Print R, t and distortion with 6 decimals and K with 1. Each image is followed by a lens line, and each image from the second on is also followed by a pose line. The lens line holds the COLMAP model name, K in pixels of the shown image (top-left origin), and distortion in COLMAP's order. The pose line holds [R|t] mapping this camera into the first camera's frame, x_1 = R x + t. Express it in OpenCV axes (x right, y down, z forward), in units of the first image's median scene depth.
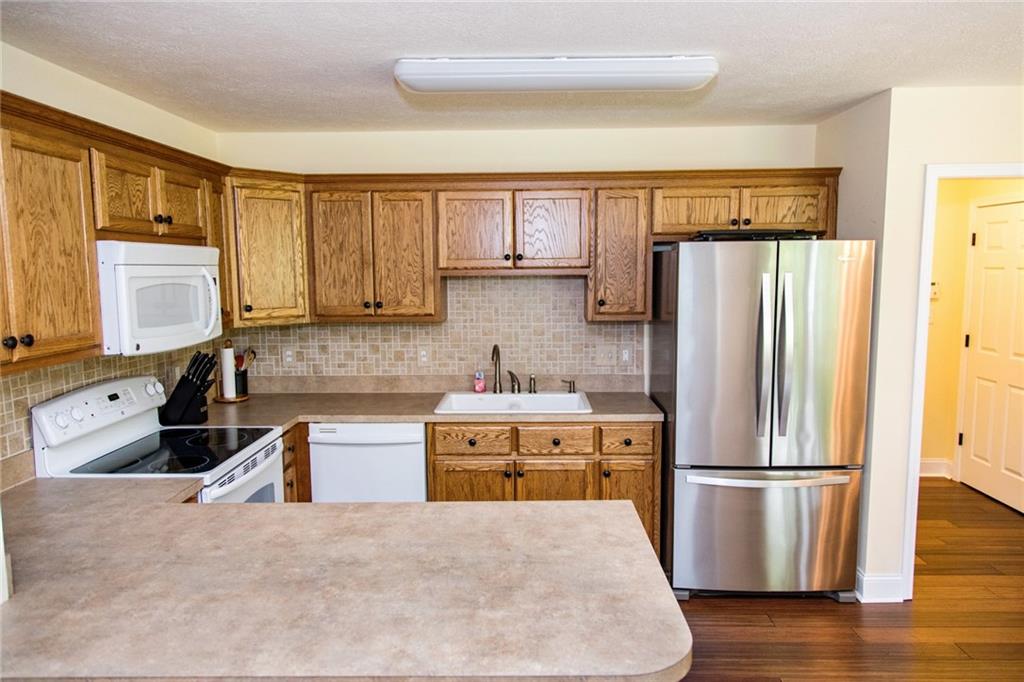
lens RADIAL K [[675.5, 0, 514.2], [0, 675.5, 340.1], [0, 0, 1]] dist [0.012575, -0.001123]
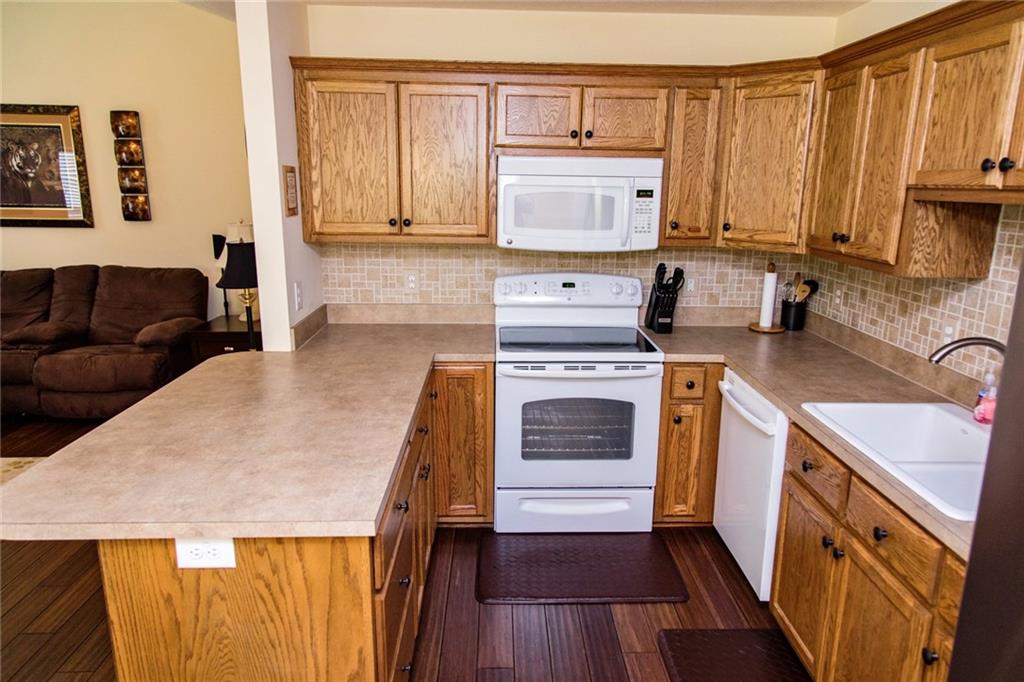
lens RADIAL K [[675.5, 0, 518.6], [0, 675.5, 339.9], [0, 0, 1]] dist [0.012575, -0.001123]
pose [[0.052533, 0.238517, -0.969716, 0.506140], [-0.124033, 0.965096, 0.230662, -0.075309], [0.990886, 0.108160, 0.080284, 0.668092]]
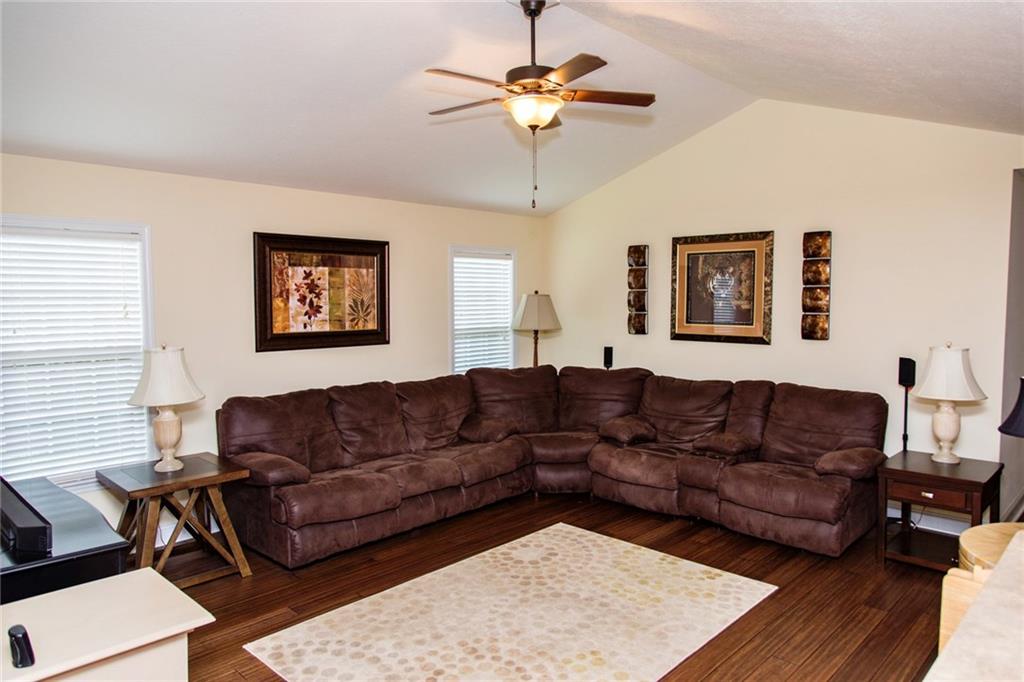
lens RADIAL K [[675.5, 0, 518.9], [0, 675.5, 338.7], [0, 0, 1]] dist [0.012575, -0.001123]
pose [[-0.674723, 0.061204, -0.735529, 0.448074], [-0.072791, 0.986179, 0.148834, -0.051067], [0.734473, 0.153962, -0.660943, 0.414006]]
